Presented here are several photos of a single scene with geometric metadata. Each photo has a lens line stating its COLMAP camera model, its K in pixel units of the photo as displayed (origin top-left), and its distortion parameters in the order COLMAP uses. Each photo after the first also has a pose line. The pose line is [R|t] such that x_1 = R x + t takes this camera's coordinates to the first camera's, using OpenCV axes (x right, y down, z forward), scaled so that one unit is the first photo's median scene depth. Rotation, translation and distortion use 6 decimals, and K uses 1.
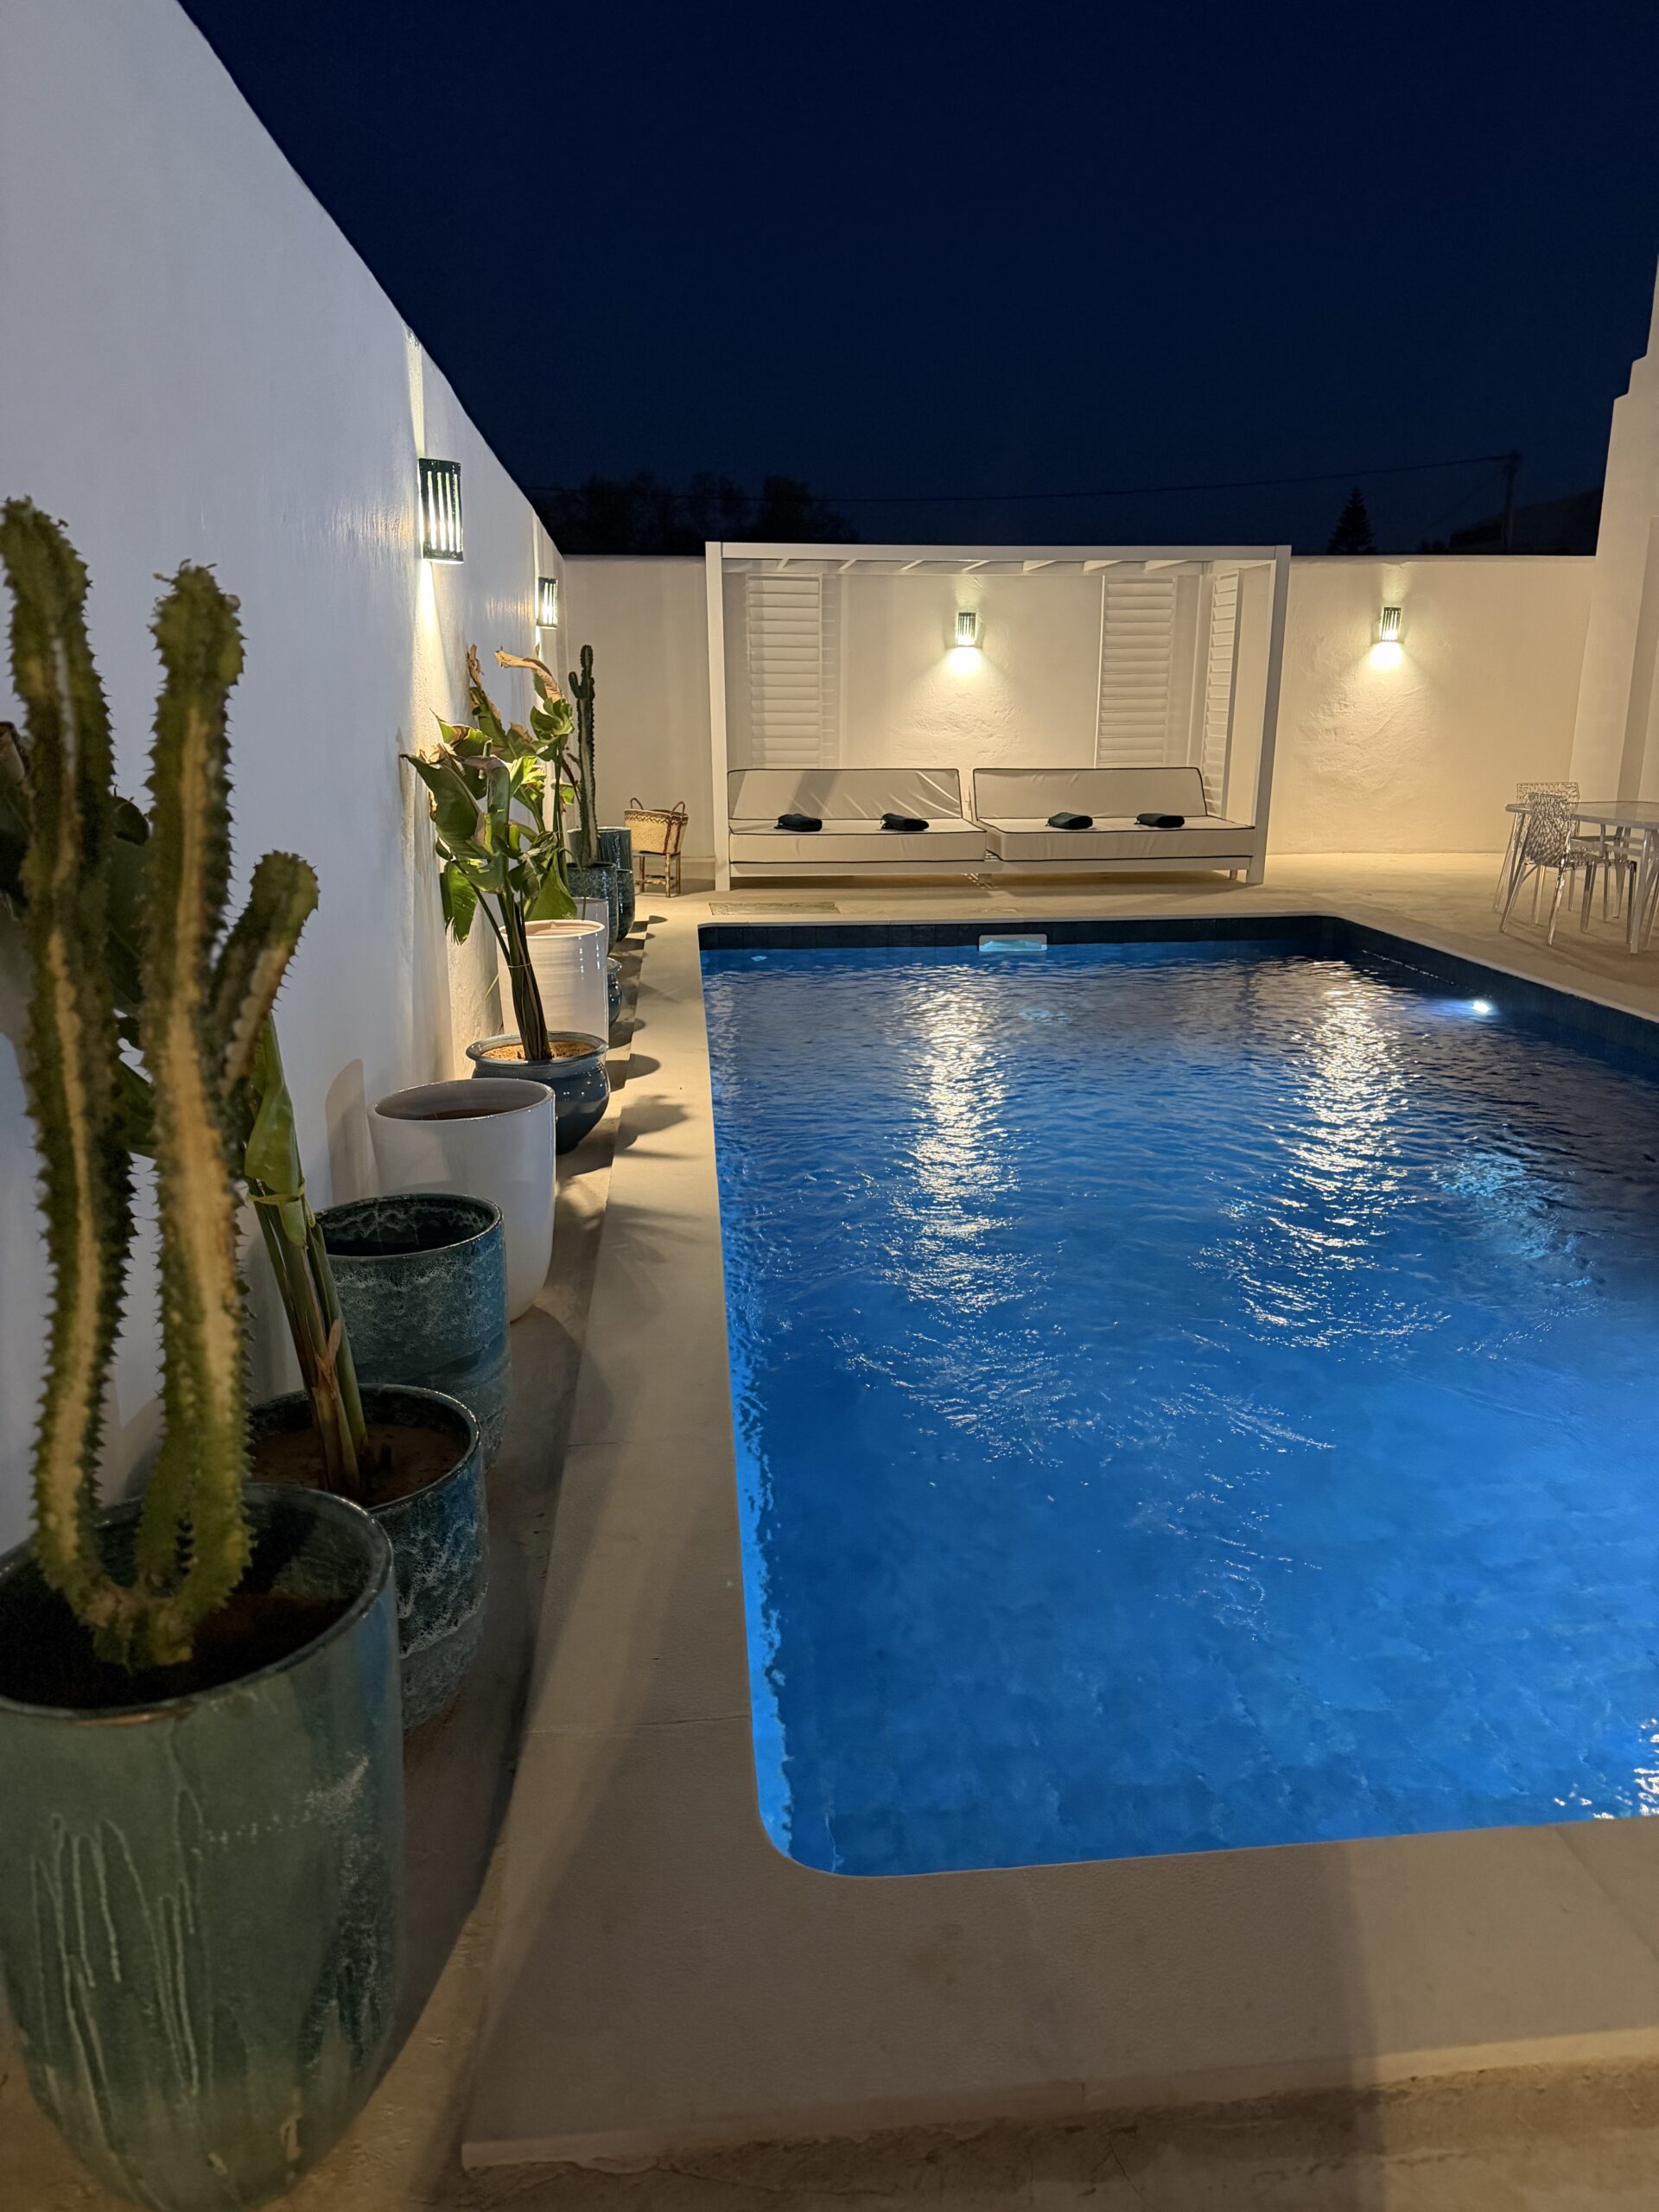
lens RADIAL K [[1520.4, 0, 831.4], [0, 1520.4, 1139.7], [0, 0, 1]] dist [0.117990, -0.186221]
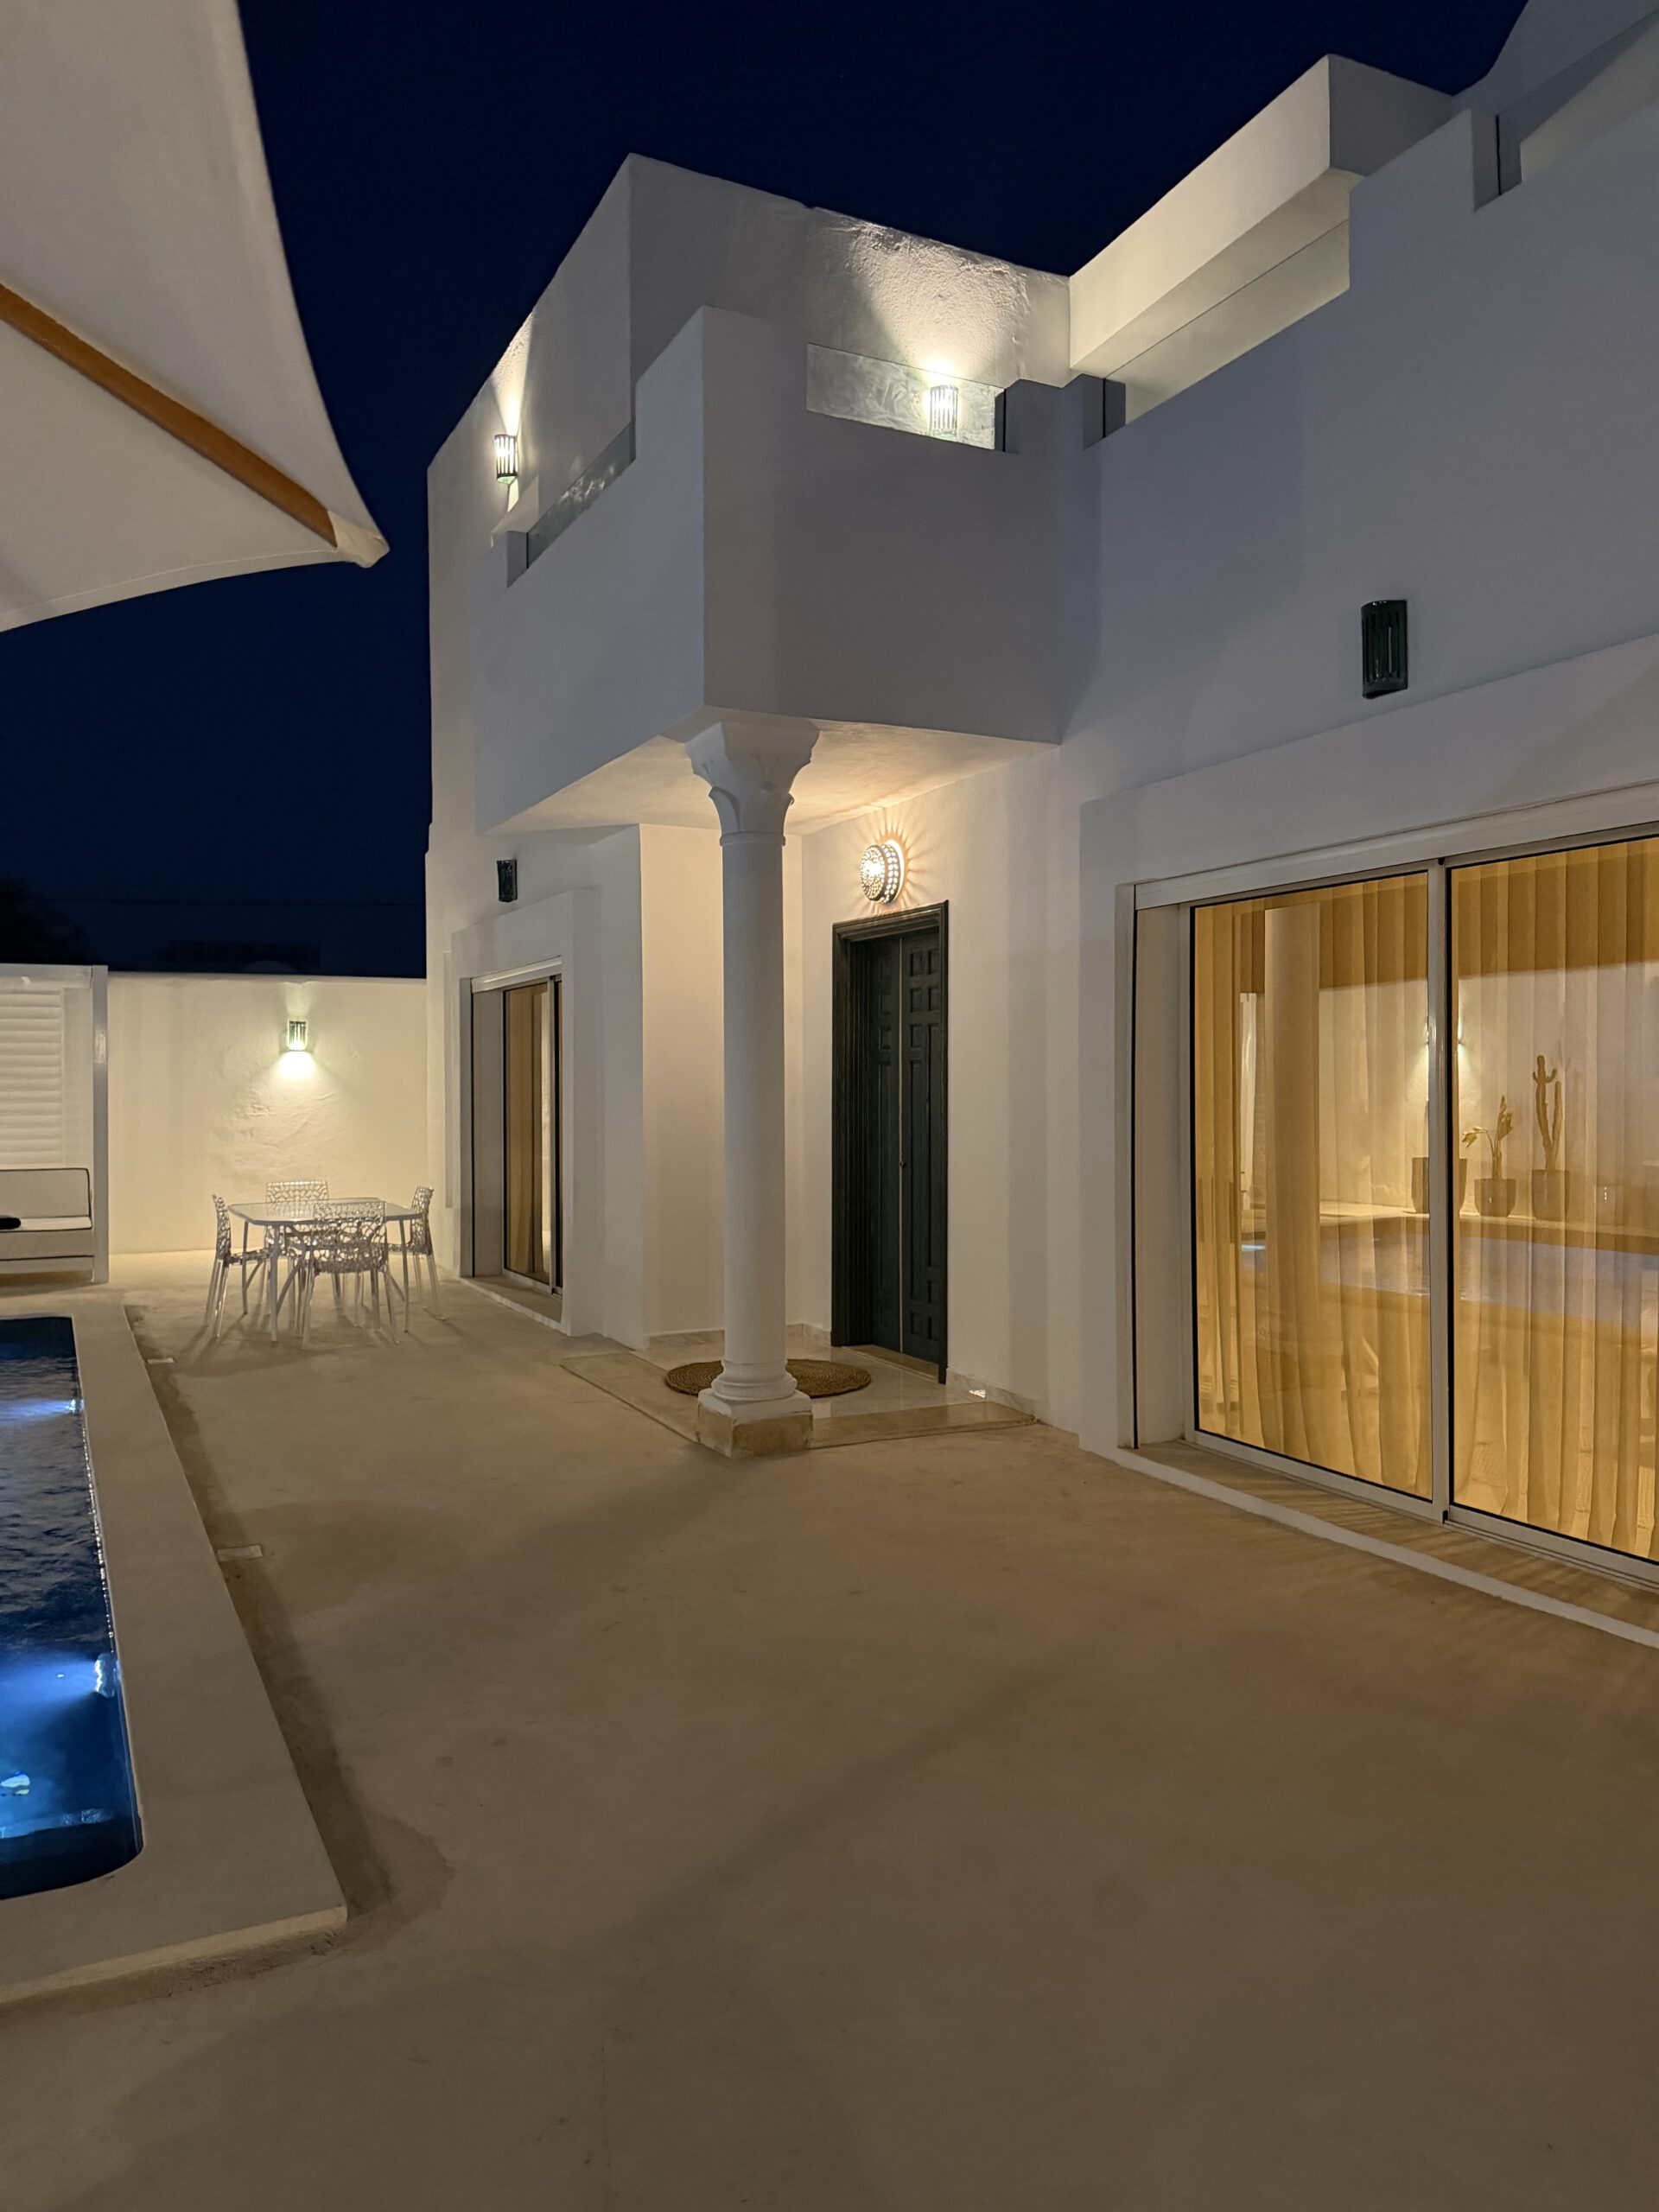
lens RADIAL K [[1541.7, 0, 826.7], [0, 1541.7, 1097.0], [0, 0, 1]] dist [0.118852, -0.194414]
pose [[0.930215, -0.004879, 0.366982, 0.370215], [0.103321, 0.962952, -0.249094, 0.019749], [-0.352171, 0.269628, 0.896257, -0.112609]]
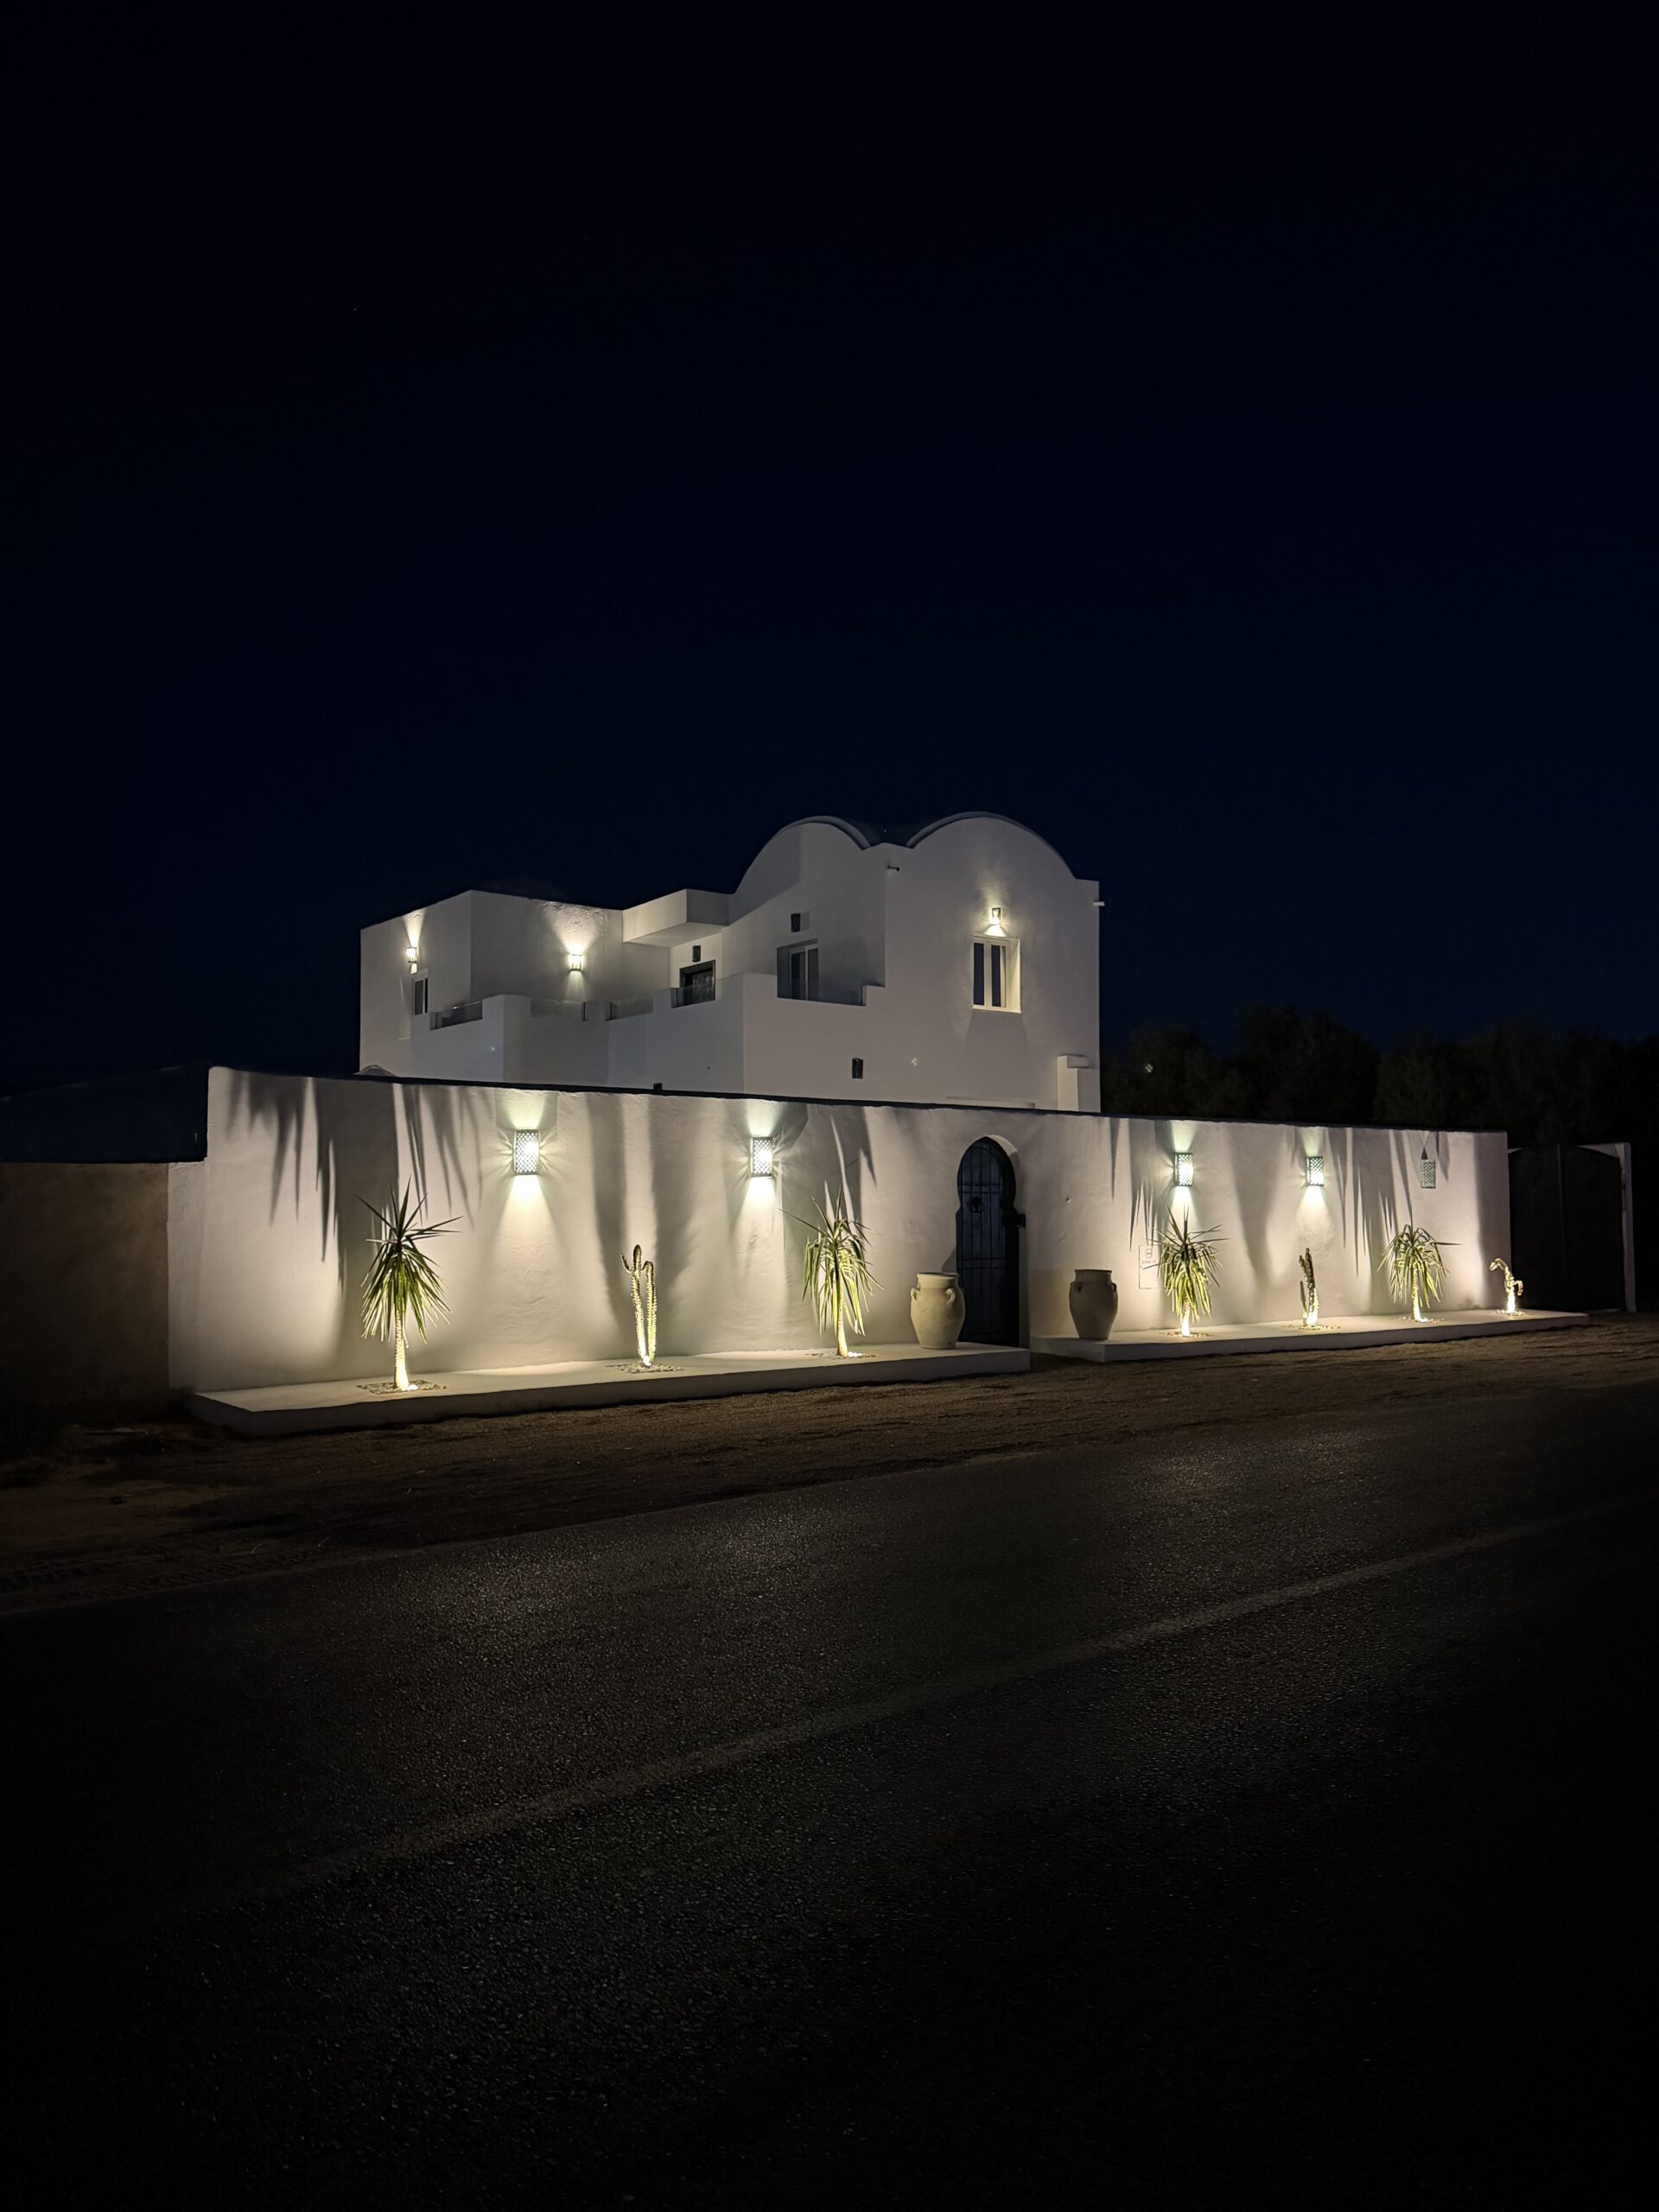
lens RADIAL K [[1520.4, 0, 831.4], [0, 1520.4, 1139.7], [0, 0, 1]] dist [0.117990, -0.186221]
pose [[0.844295, 0.020929, 0.535470, -0.213140], [0.151147, 0.949366, -0.275424, 0.456892], [-0.514121, 0.313474, 0.798382, -1.539307]]
